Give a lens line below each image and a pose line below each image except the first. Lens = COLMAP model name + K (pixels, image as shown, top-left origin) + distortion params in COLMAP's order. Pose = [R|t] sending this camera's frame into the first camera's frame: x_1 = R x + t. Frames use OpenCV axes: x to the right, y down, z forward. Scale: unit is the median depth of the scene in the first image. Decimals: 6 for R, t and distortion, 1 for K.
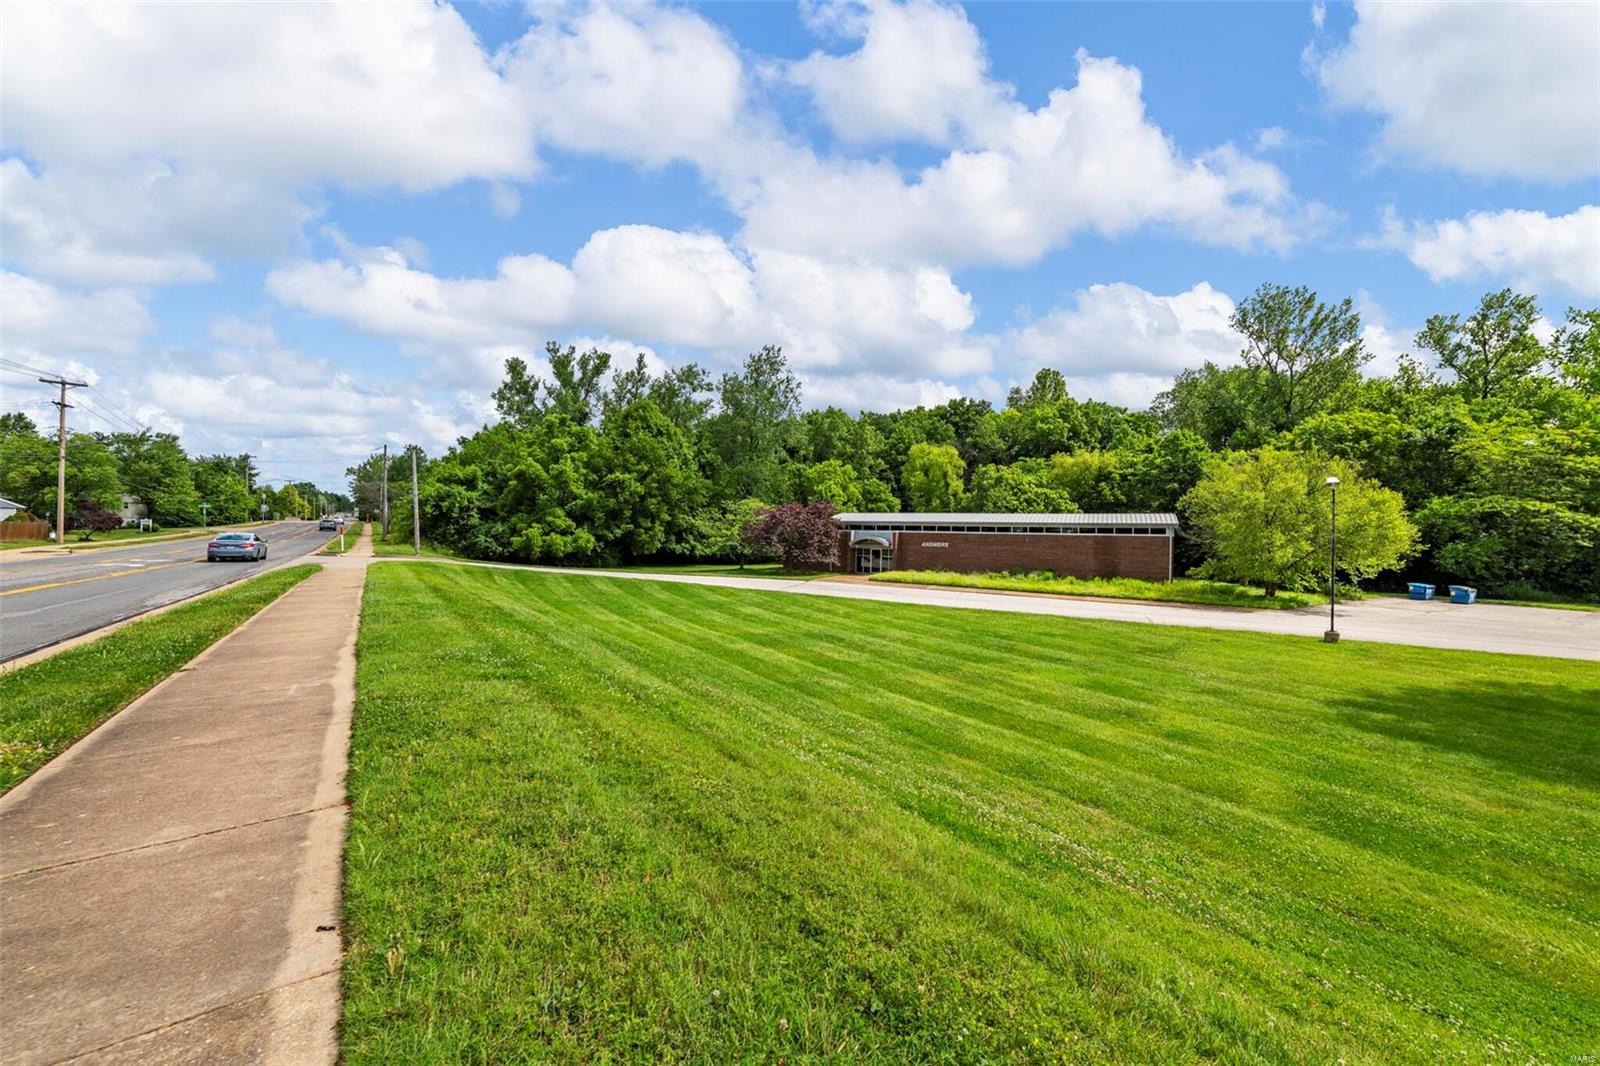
lens RADIAL K [[614.5, 0, 800.0], [0, 614.5, 533.0], [0, 0, 1]] dist [0.000553, -0.000162]
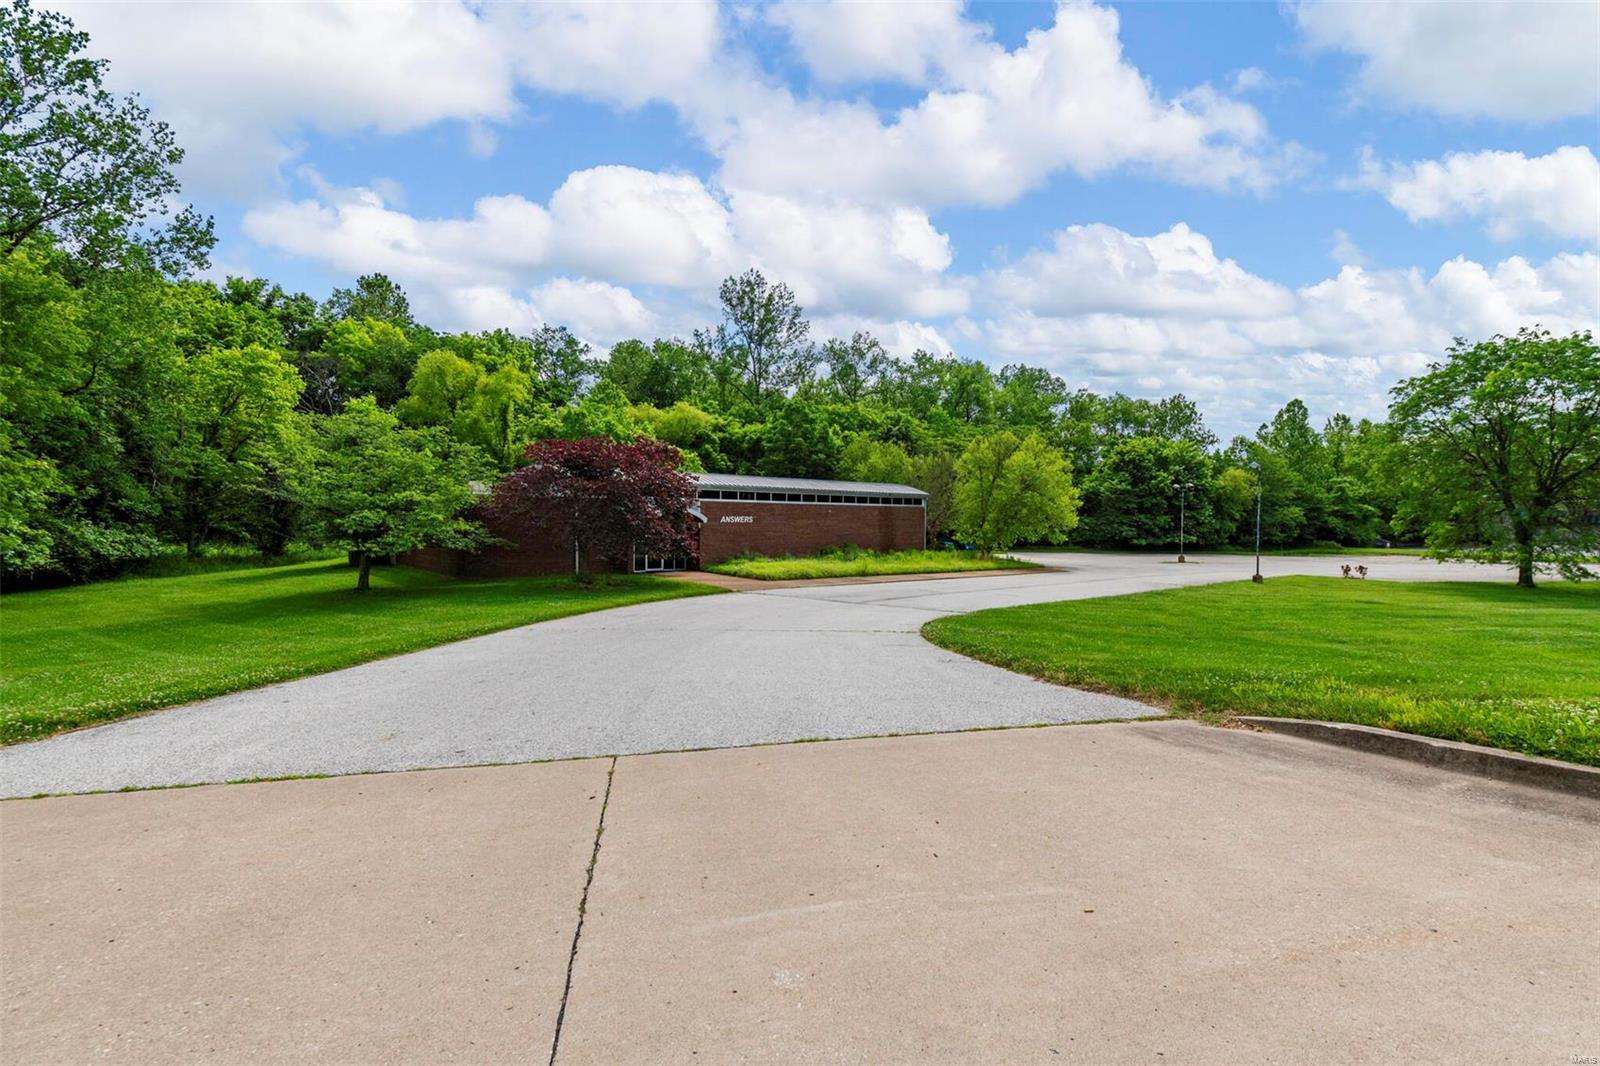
lens RADIAL K [[688.6, 0, 800.0], [0, 688.6, 533.0], [0, 0, 1]] dist [0.010888, -0.000200]
pose [[0.375306, -0.033889, 0.926281, -0.393953], [-0.001759, 0.999304, 0.037273, 0.004737], [-0.926899, -0.015618, 0.374985, 0.561063]]
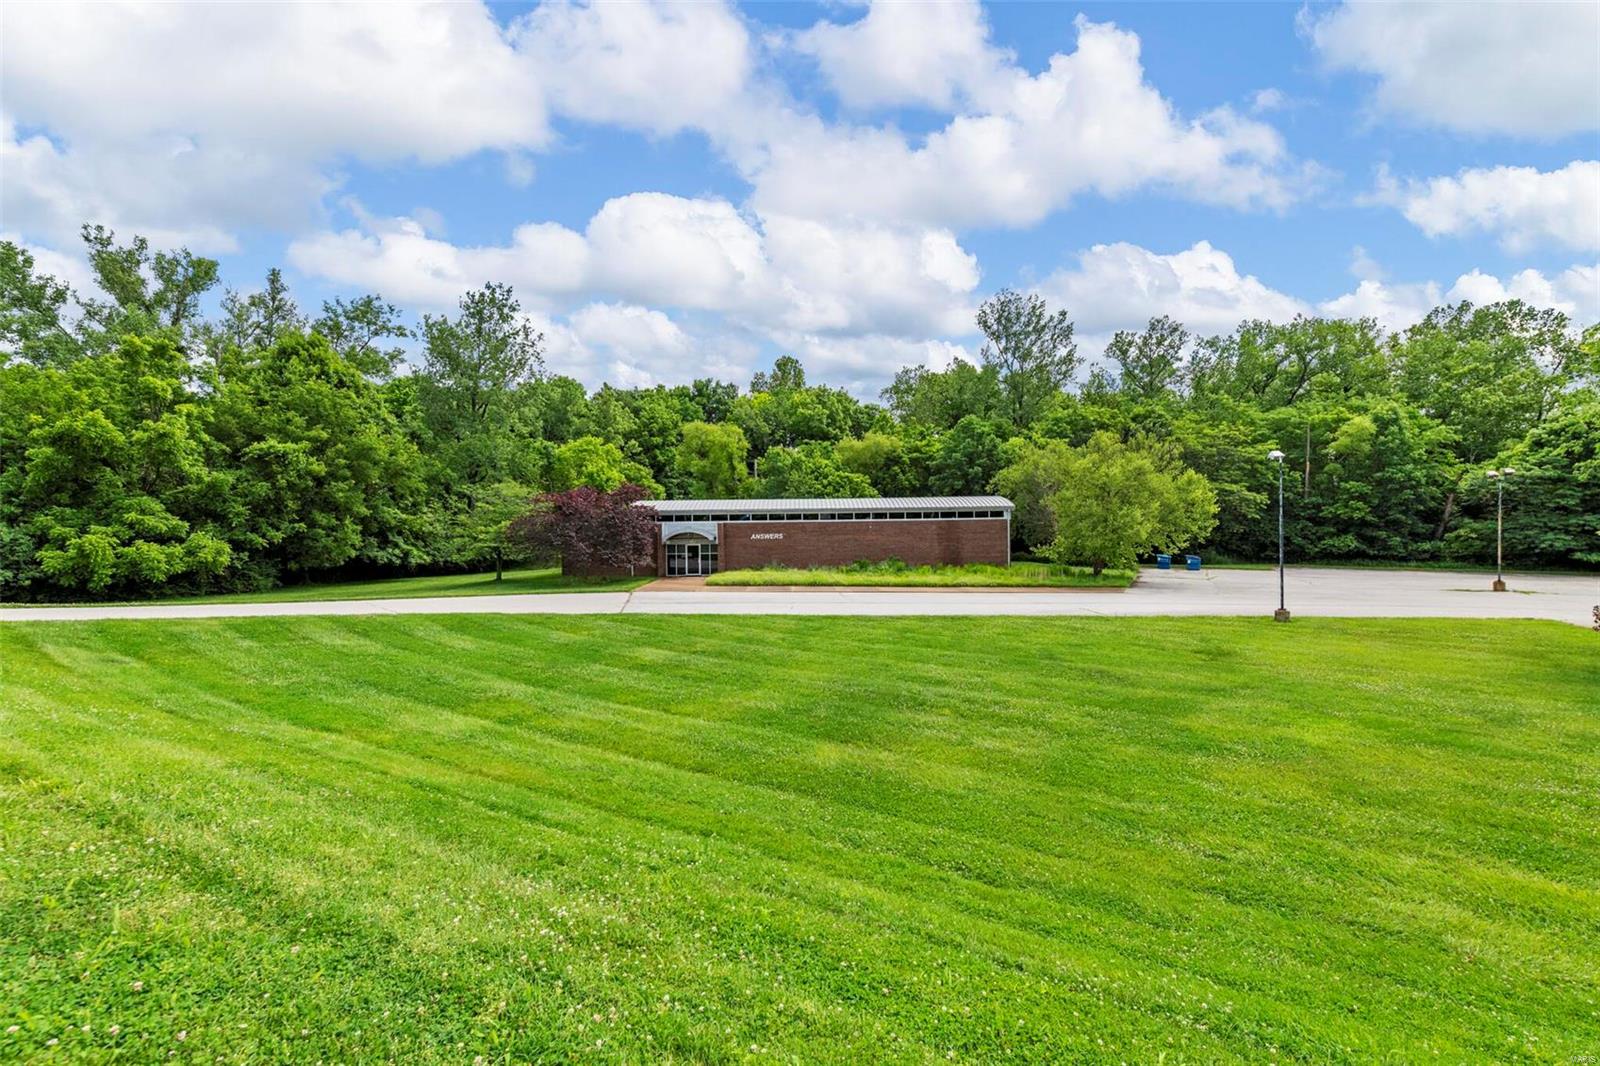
lens RADIAL K [[631.9, 0, 800.0], [0, 631.9, 533.0], [0, 0, 1]] dist [0.005907, -0.000419]
pose [[0.892913, -0.034082, 0.448938, -0.108676], [0.028693, 0.999411, 0.018805, -0.000577], [-0.449314, -0.003910, 0.893365, 0.181876]]
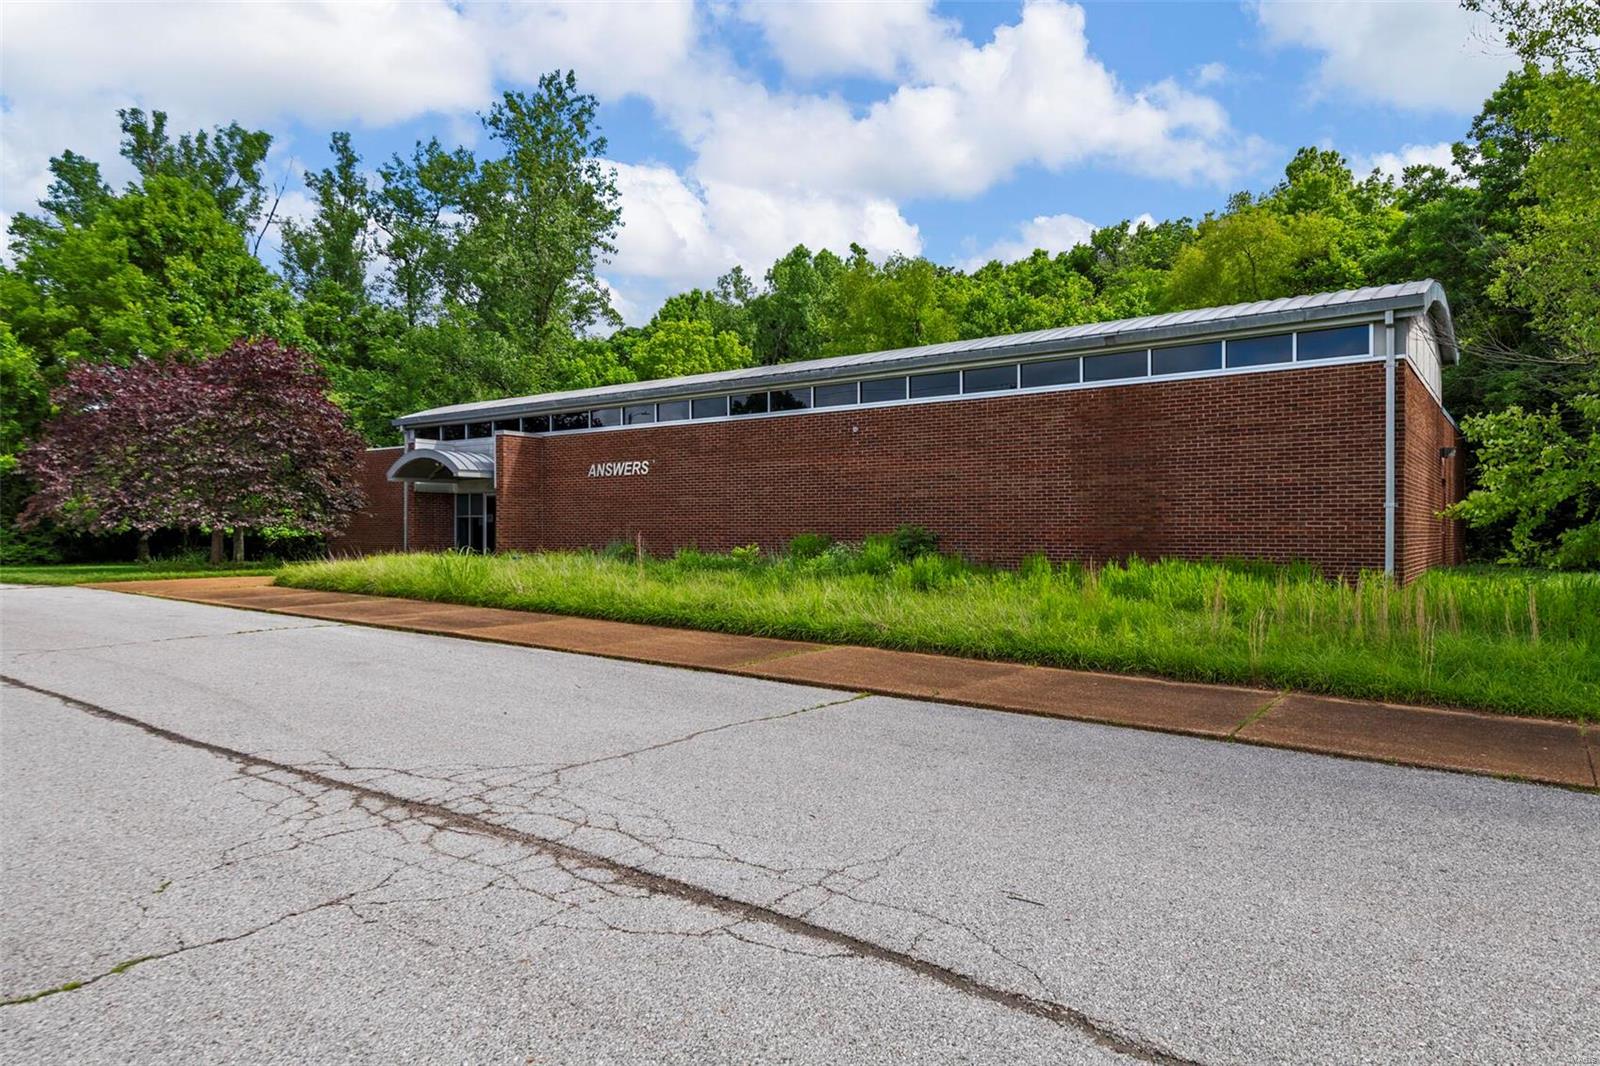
lens RADIAL K [[977.5, 0, 800.0], [0, 977.5, 533.0], [0, 0, 1]] dist [0.008141, 0.001703]
pose [[0.983877, -0.016486, -0.178085, 0.339846], [0.016055, 0.999864, -0.003862, 0.046505], [0.178125, 0.000941, 0.984007, 0.464071]]
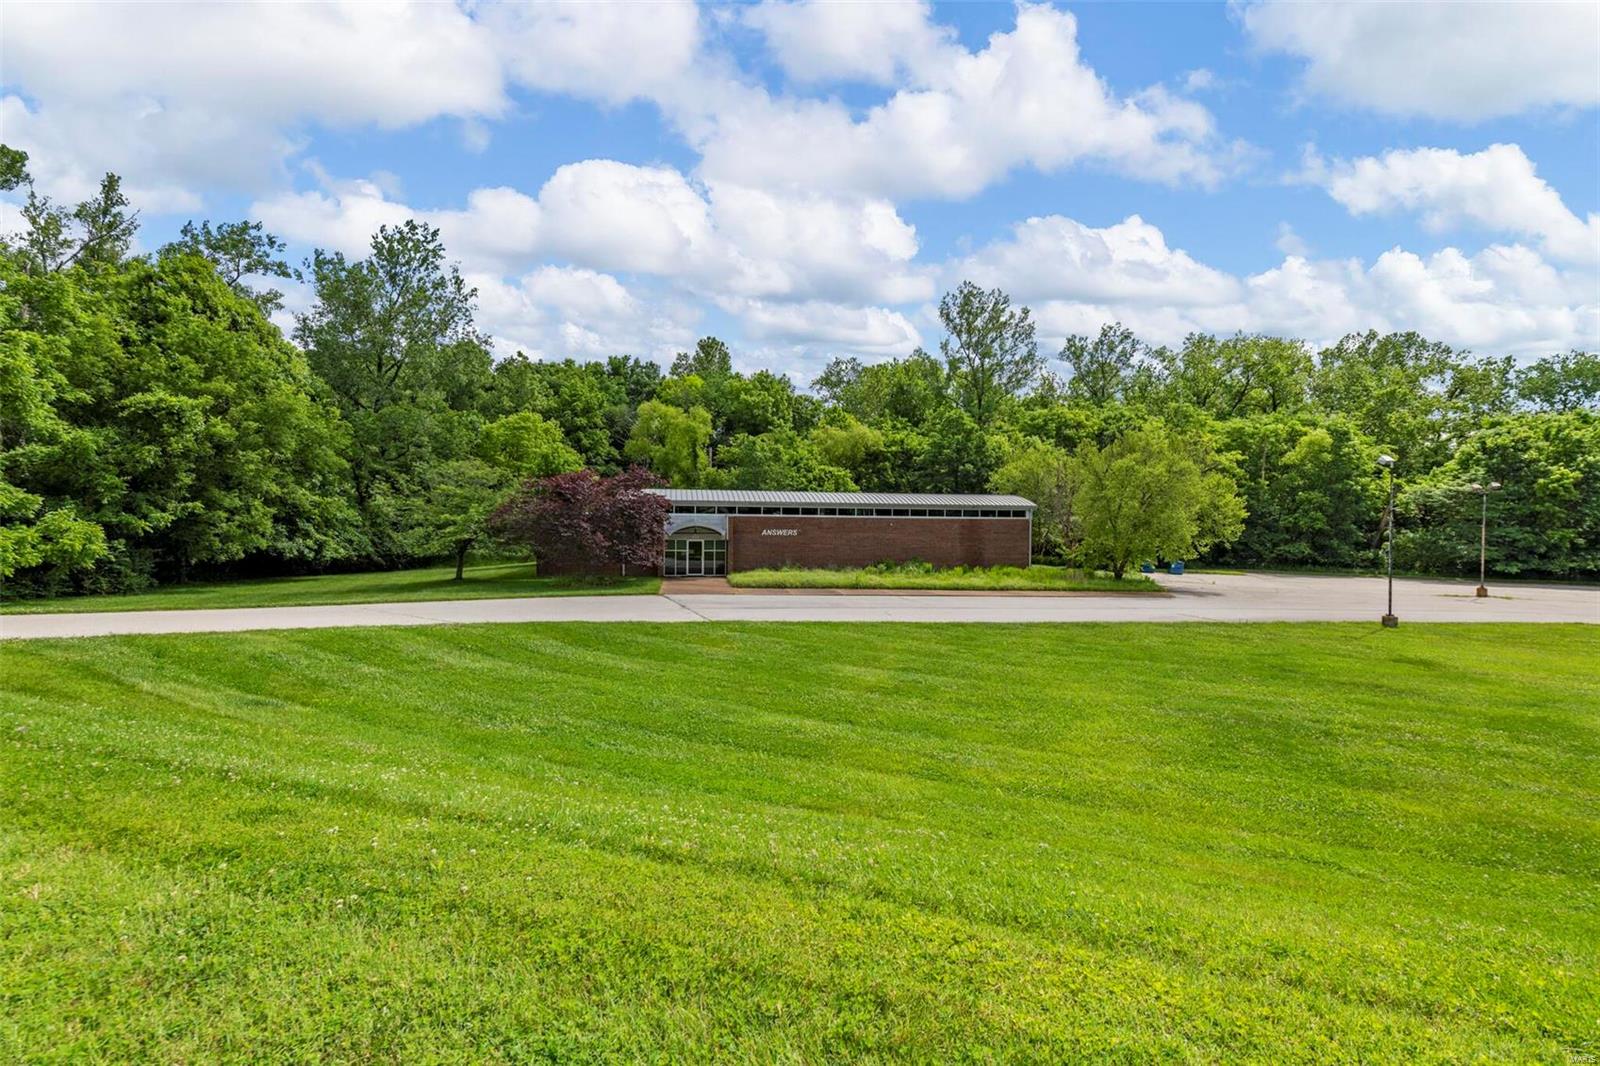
lens RADIAL K [[667.6, 0, 800.0], [0, 667.6, 533.0], [0, 0, 1]] dist [0.003674, 0.000767]
pose [[0.800436, -0.017998, 0.599148, -0.210898], [0.004966, 0.999714, 0.023397, 0.000611], [-0.599398, -0.015753, 0.800296, 0.291522]]
